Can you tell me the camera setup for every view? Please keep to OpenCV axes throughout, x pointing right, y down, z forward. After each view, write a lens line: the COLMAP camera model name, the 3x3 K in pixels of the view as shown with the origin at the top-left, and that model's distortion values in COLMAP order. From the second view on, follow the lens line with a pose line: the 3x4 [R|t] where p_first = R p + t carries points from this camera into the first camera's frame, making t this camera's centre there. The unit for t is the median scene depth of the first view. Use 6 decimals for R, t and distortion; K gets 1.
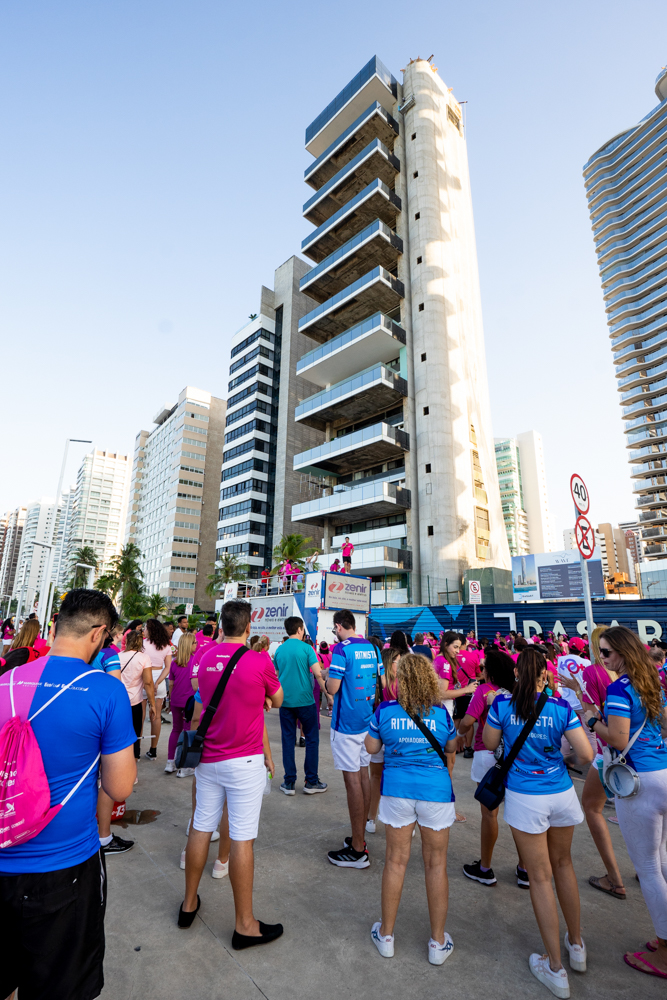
lens RADIAL K [[488.1, 0, 331.3], [0, 488.1, 500.7], [0, 0, 1]] dist [-0.035665, 0.002315]
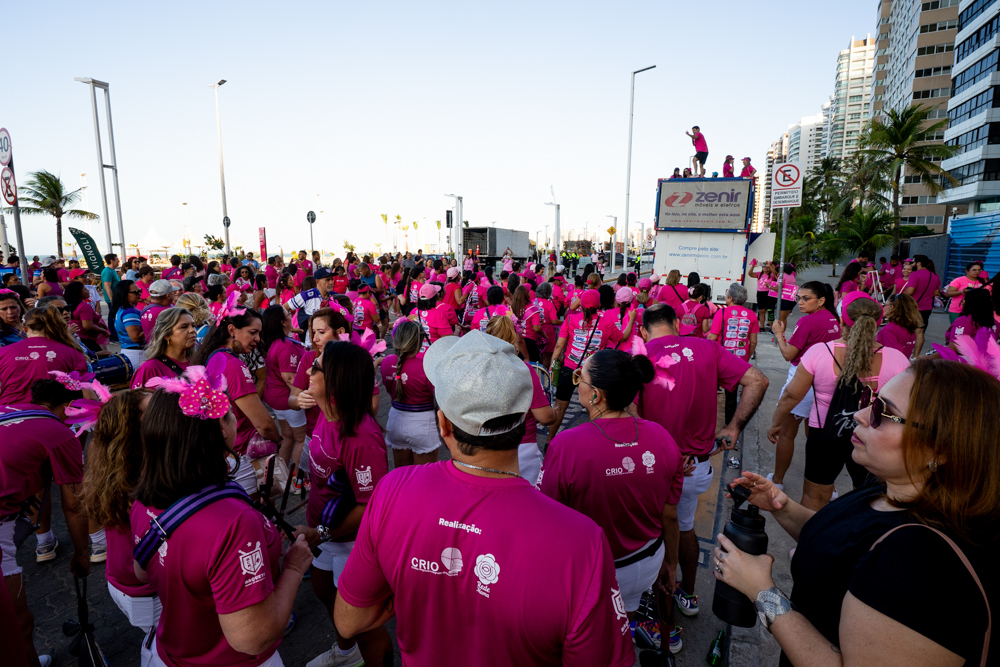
lens RADIAL K [[488.1, 0, 495.5], [0, 488.1, 332.5], [0, 0, 1]] dist [-0.035665, 0.002315]
pose [[0.362560, 0.138255, -0.921648, 0.091544], [0.244262, 0.940267, 0.237136, 0.019075], [0.899381, -0.311099, 0.307133, 0.071249]]
